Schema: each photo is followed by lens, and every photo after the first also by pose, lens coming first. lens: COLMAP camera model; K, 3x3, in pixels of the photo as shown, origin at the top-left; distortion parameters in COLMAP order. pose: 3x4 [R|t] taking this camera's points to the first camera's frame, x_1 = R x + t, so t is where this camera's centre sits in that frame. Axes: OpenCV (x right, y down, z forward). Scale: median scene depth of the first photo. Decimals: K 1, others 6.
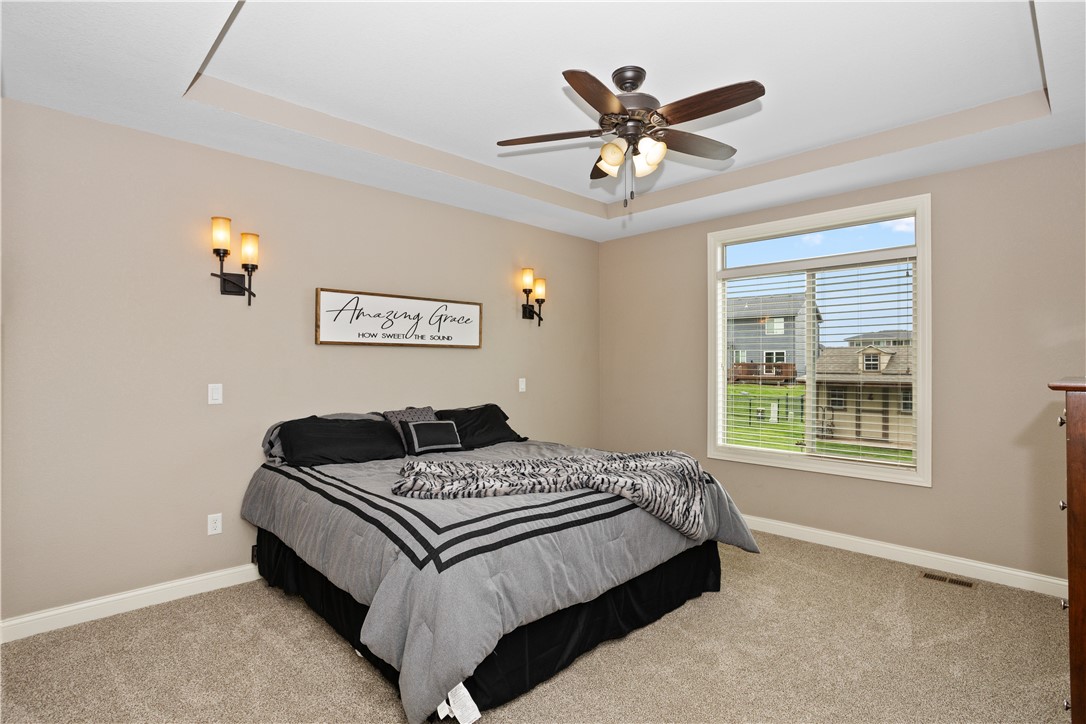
lens RADIAL K [[542.4, 0, 546.7], [0, 542.4, 367.8], [0, 0, 1]] dist [-0.030308, 0.001592]
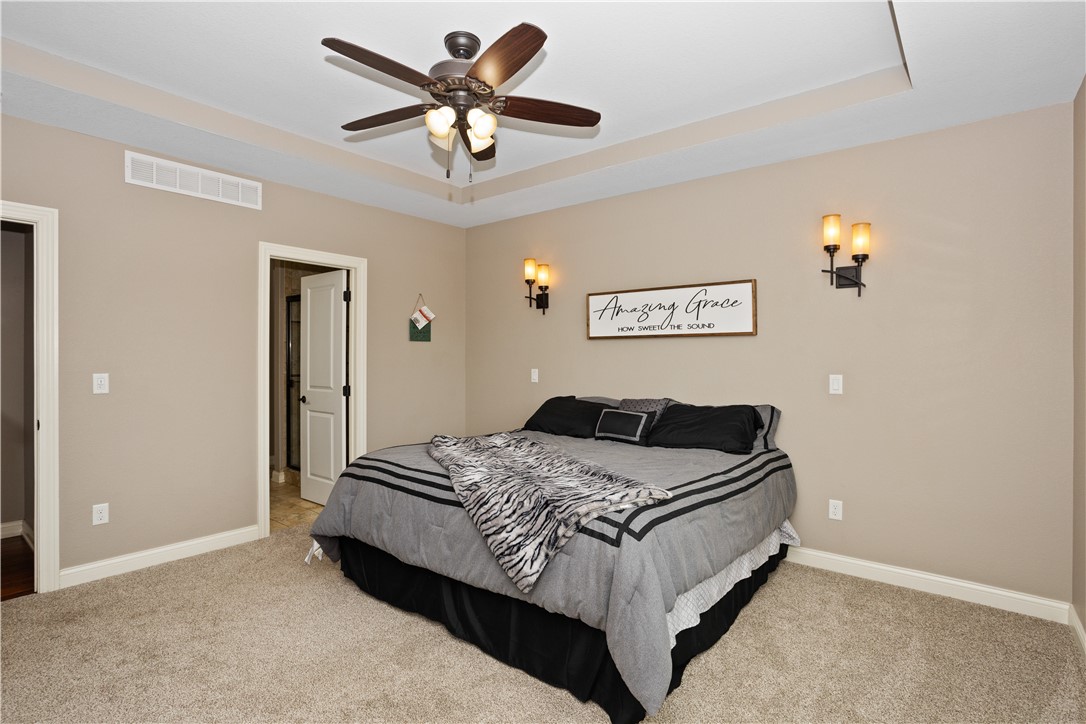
lens RADIAL K [[542.4, 0, 546.7], [0, 542.4, 367.8], [0, 0, 1]] dist [-0.030308, 0.001592]
pose [[0.124837, 0.016222, -0.992045, 0.709571], [-0.007356, 0.999854, 0.015424, 0.002764], [0.992150, 0.005372, 0.124938, 0.664601]]
